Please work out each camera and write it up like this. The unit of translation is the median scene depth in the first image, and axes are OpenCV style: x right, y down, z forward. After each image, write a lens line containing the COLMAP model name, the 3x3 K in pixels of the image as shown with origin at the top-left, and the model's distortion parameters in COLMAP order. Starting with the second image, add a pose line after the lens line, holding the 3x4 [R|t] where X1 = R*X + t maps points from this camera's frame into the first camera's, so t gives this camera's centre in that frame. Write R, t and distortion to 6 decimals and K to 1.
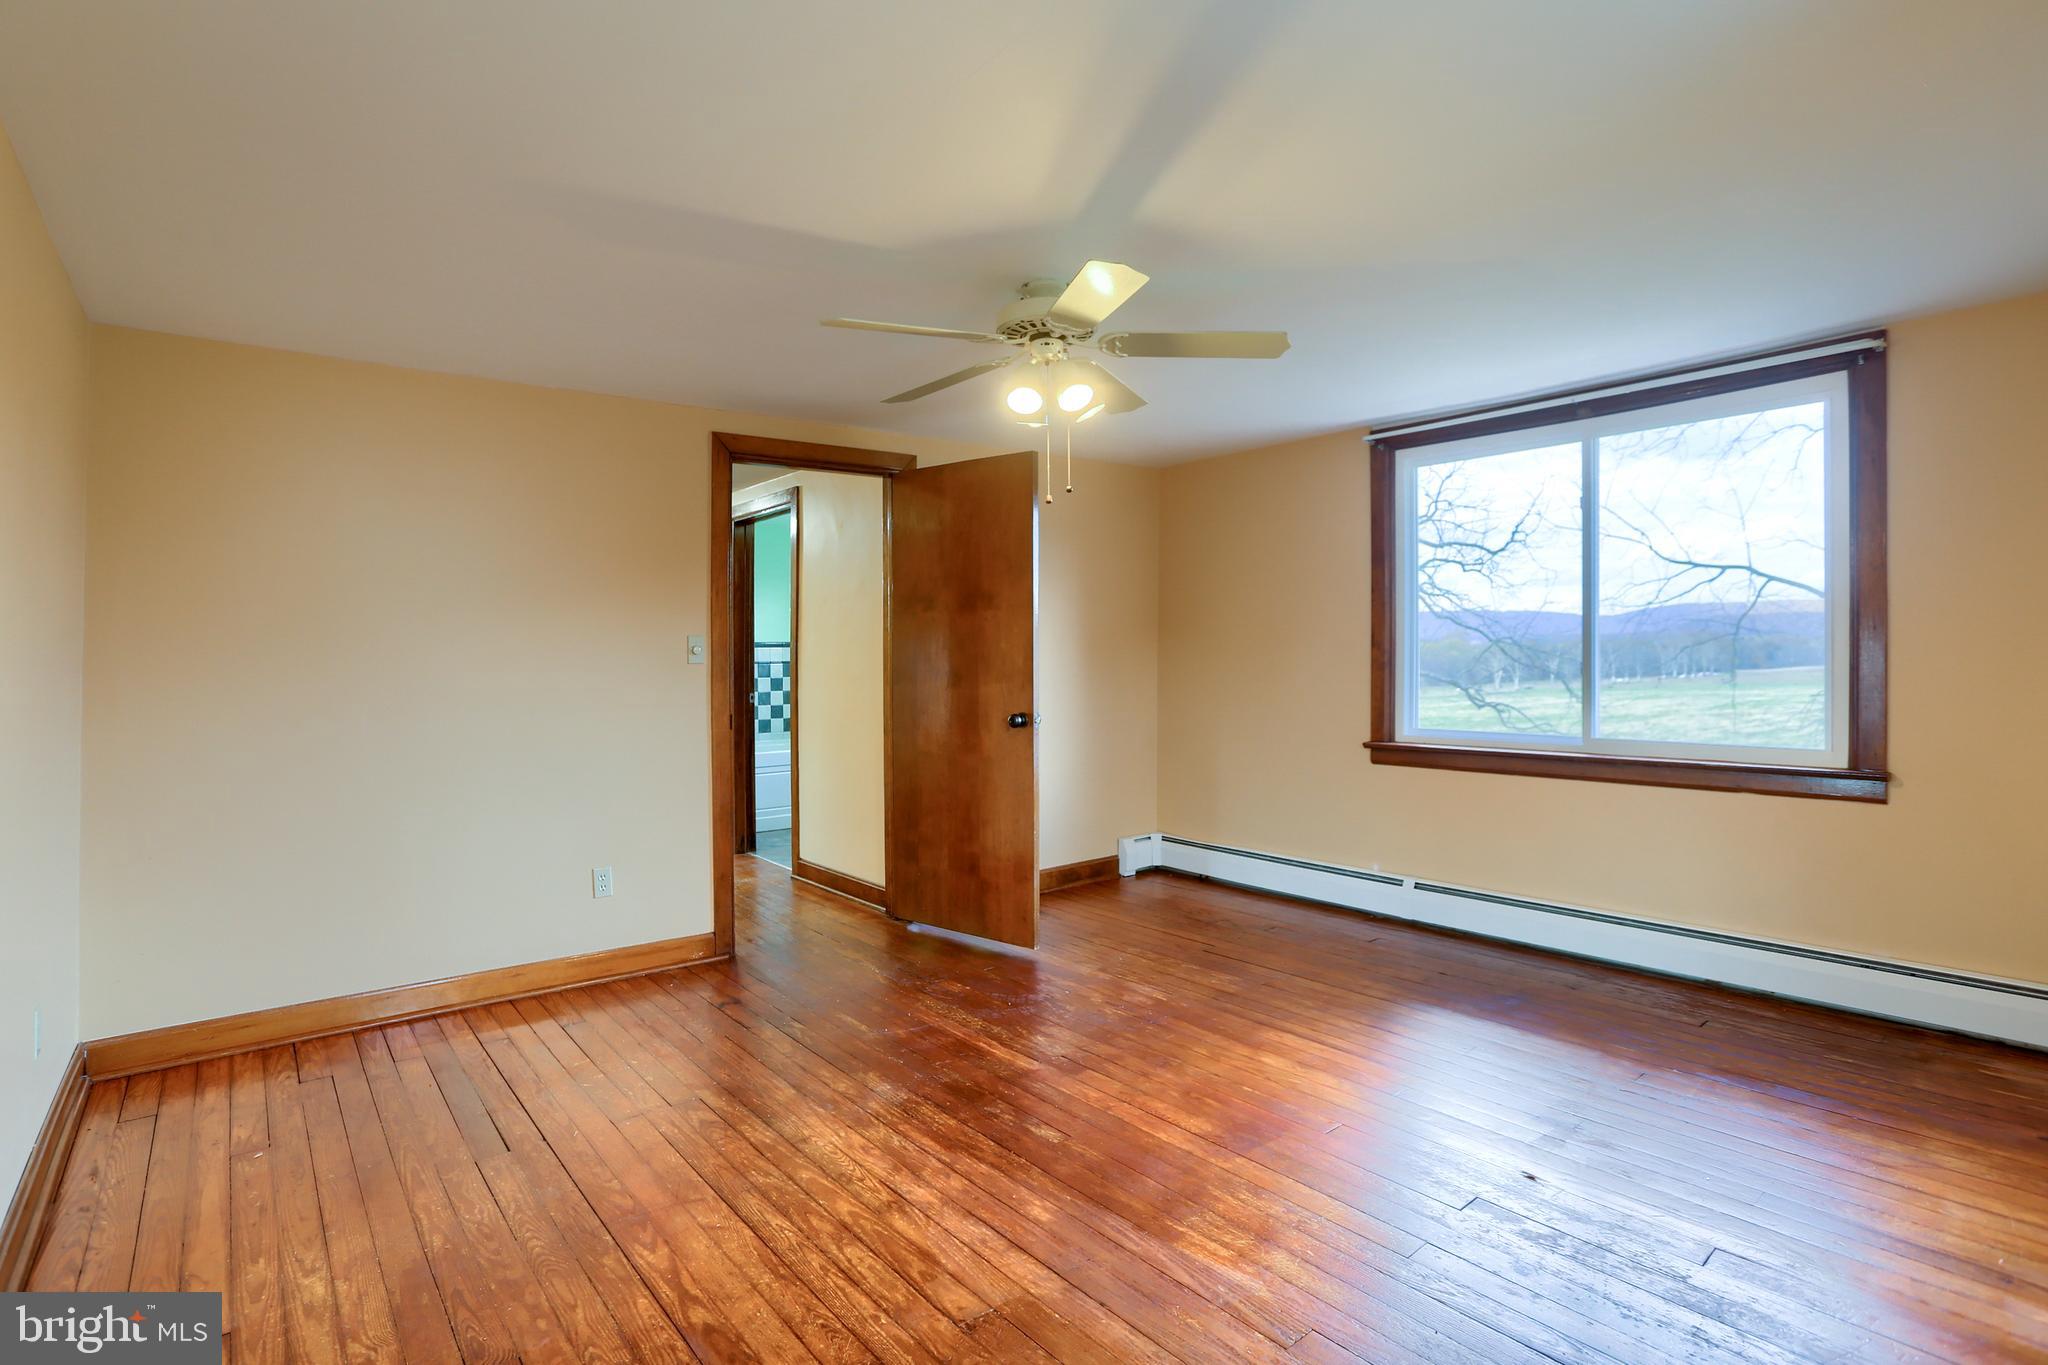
lens RADIAL K [[995.1, 0, 993.3], [0, 995.1, 686.7], [0, 0, 1]] dist [-0.063315, 0.035088]
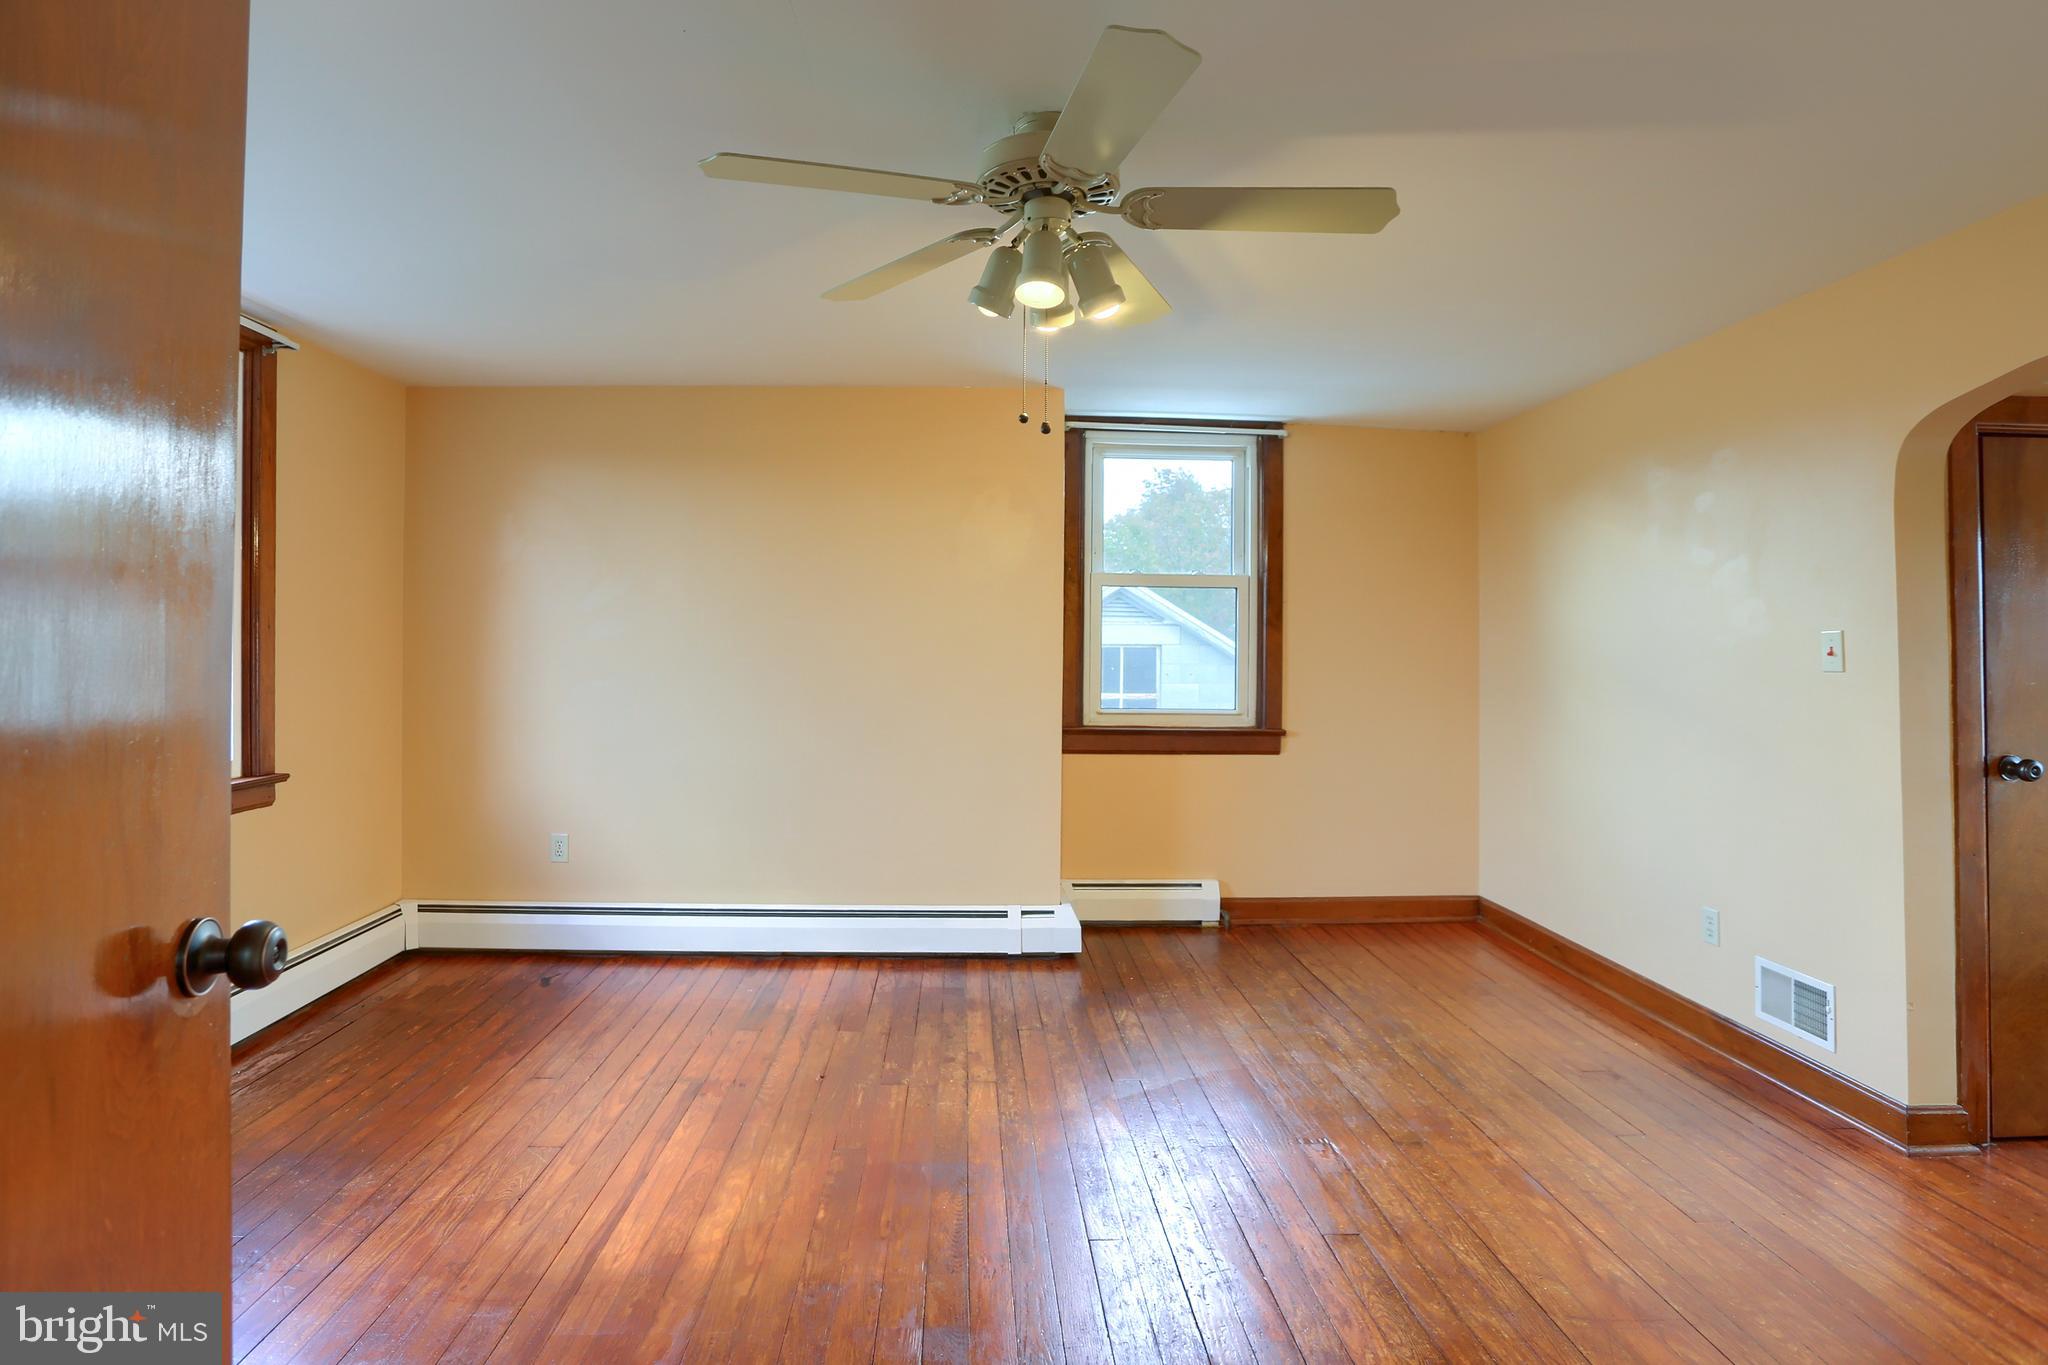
lens RADIAL K [[1017.9, 0, 994.8], [0, 1017.9, 657.9], [0, 0, 1]] dist [-0.084911, 0.038598]
pose [[-0.797862, 0.005959, 0.602811, -0.340095], [0.022383, 0.999554, 0.019744, -0.043457], [-0.602425, 0.029246, -0.797640, 1.603451]]
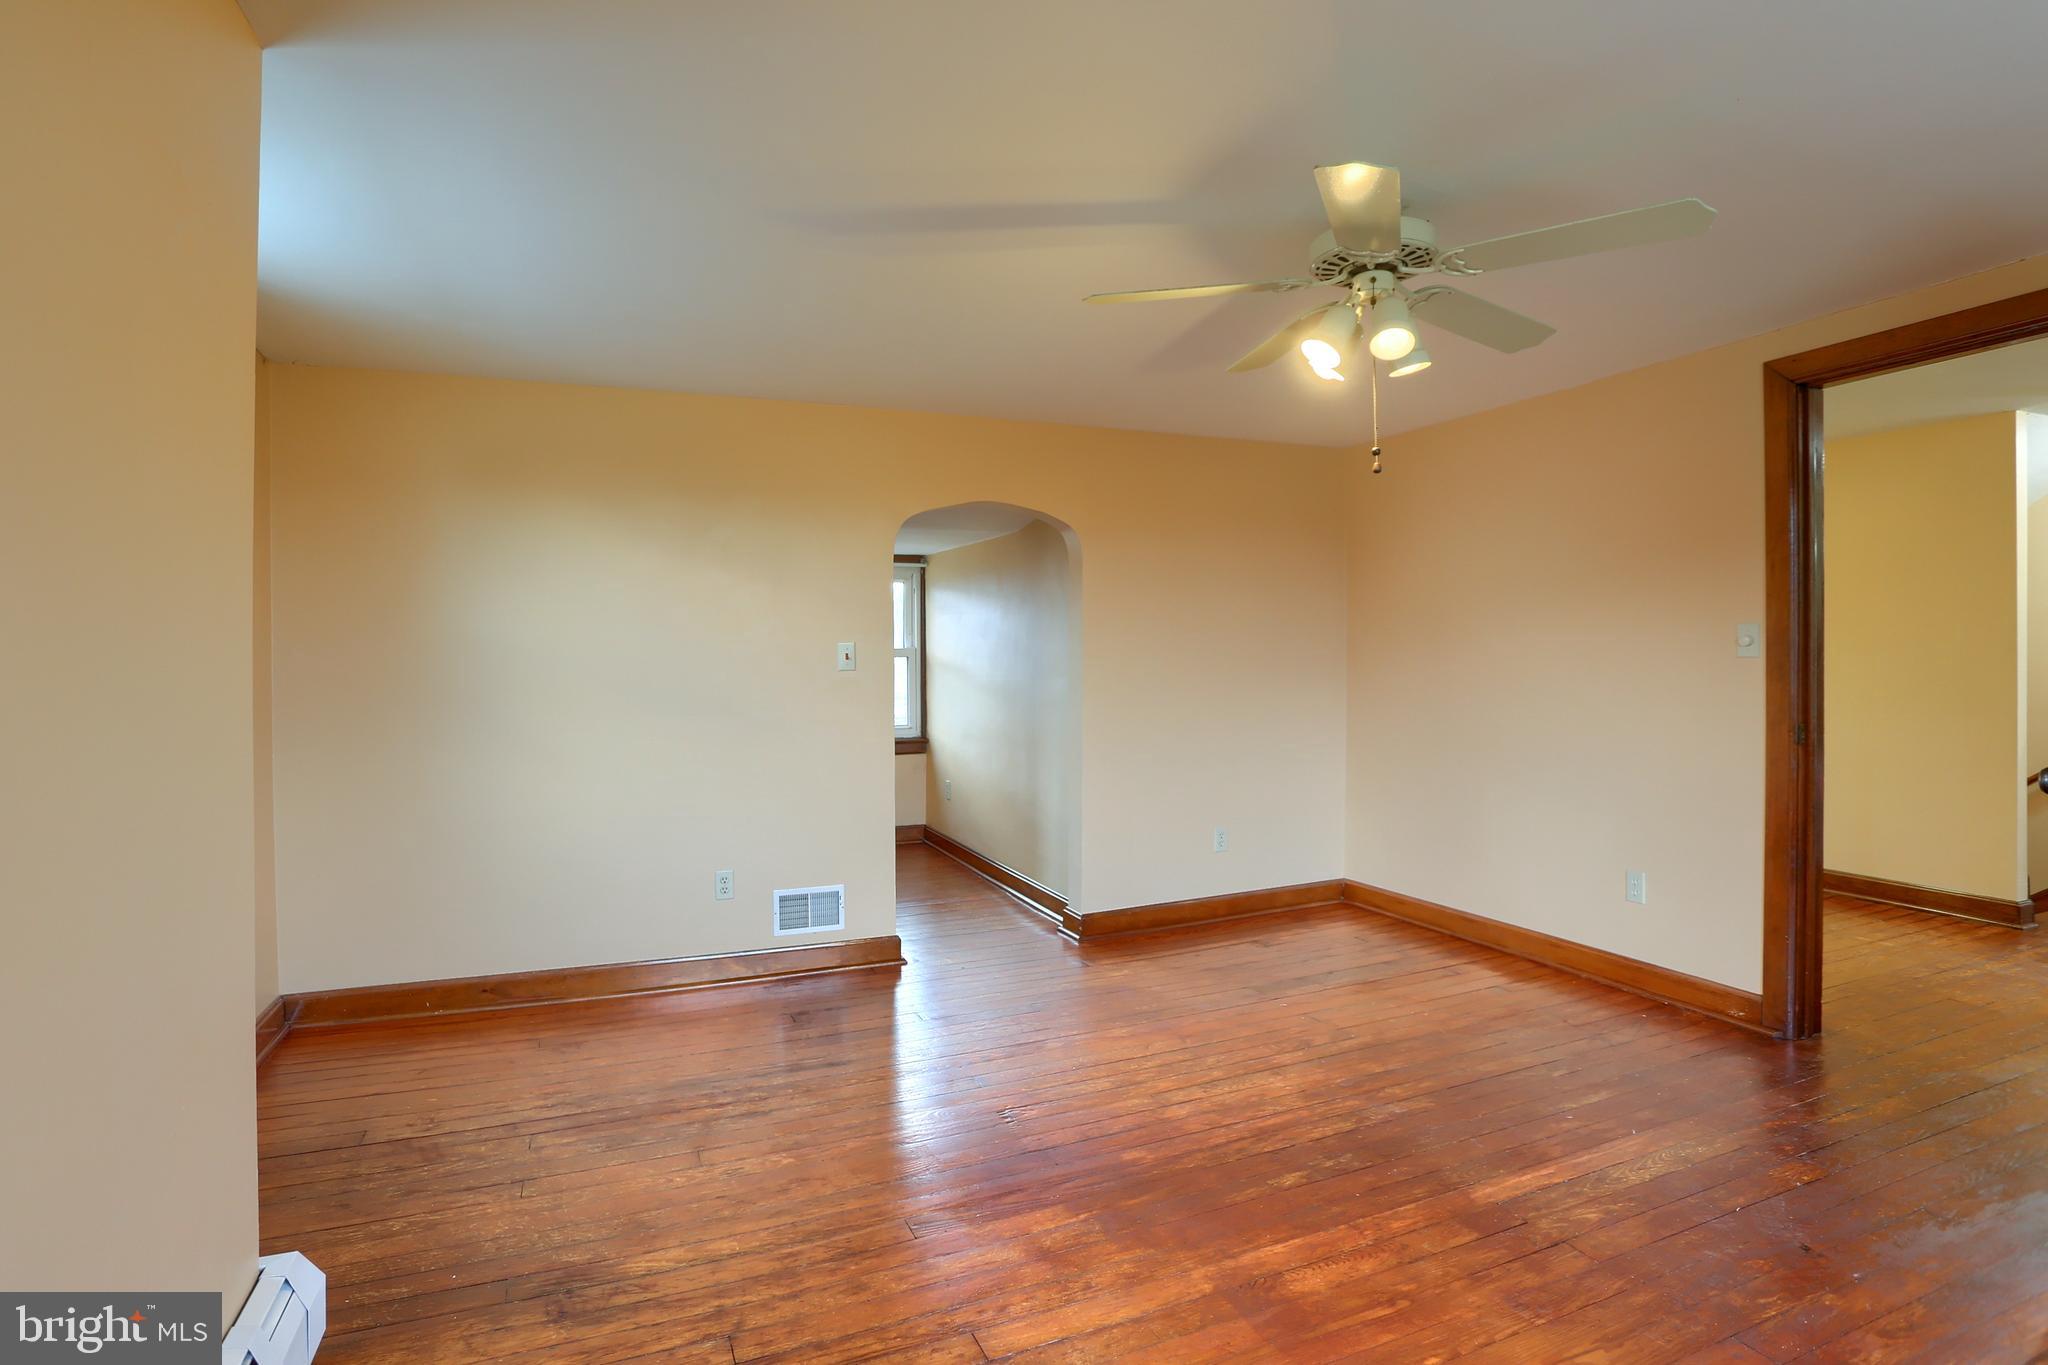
lens RADIAL K [[1017.9, 0, 994.8], [0, 1017.9, 657.9], [0, 0, 1]] dist [-0.084911, 0.038598]
pose [[-0.279239, 0.011719, -0.960150, 0.962028], [-0.014988, 0.999751, 0.016561, -0.038343], [0.960105, 0.019016, -0.278994, 0.942338]]
